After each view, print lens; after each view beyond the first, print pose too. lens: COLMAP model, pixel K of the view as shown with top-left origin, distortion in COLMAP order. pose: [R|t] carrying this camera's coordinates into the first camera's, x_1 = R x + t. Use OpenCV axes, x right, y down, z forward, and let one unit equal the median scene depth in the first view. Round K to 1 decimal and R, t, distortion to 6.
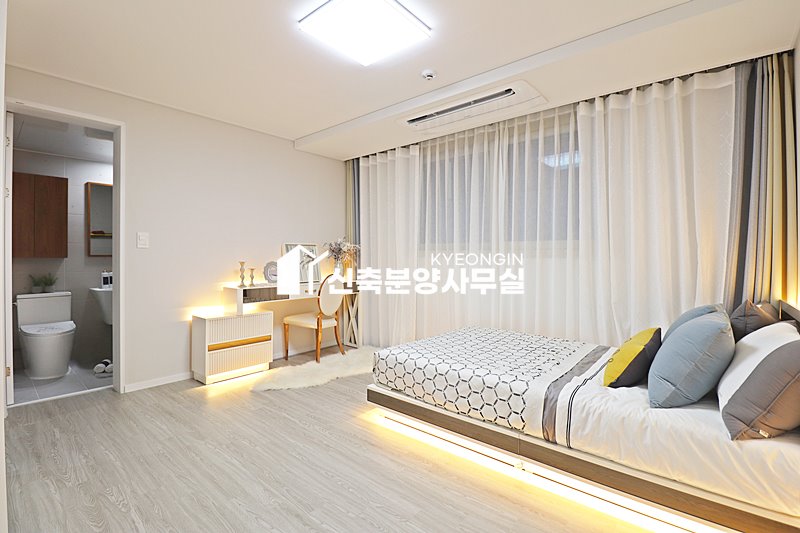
lens RADIAL K [[368.0, 0, 400.6], [0, 368.0, 261.8], [0, 0, 1]] dist [-0.003497, -0.000733]
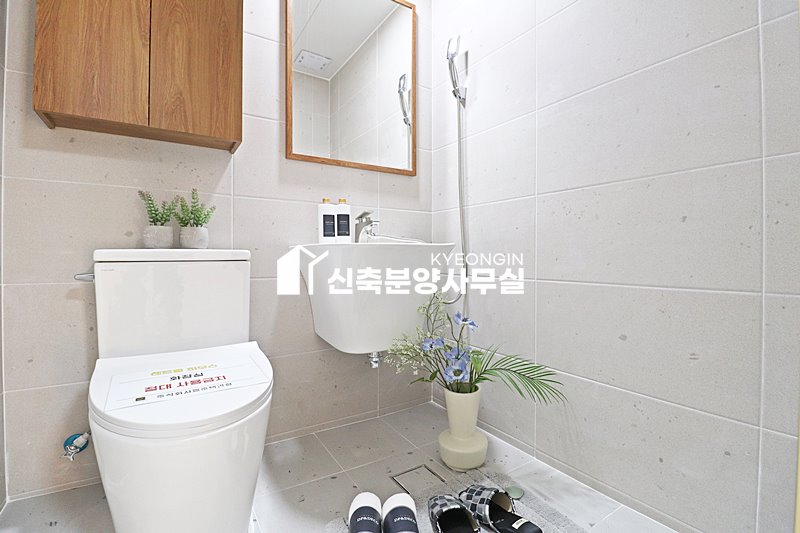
lens RADIAL K [[368.0, 0, 403.9], [0, 368.0, 263.7], [0, 0, 1]] dist [-0.003497, -0.000733]
pose [[0.951977, -0.006788, -0.306094, -0.691672], [0.002888, 0.999909, -0.013194, 0.102022], [0.306155, 0.011677, 0.951910, 0.757957]]
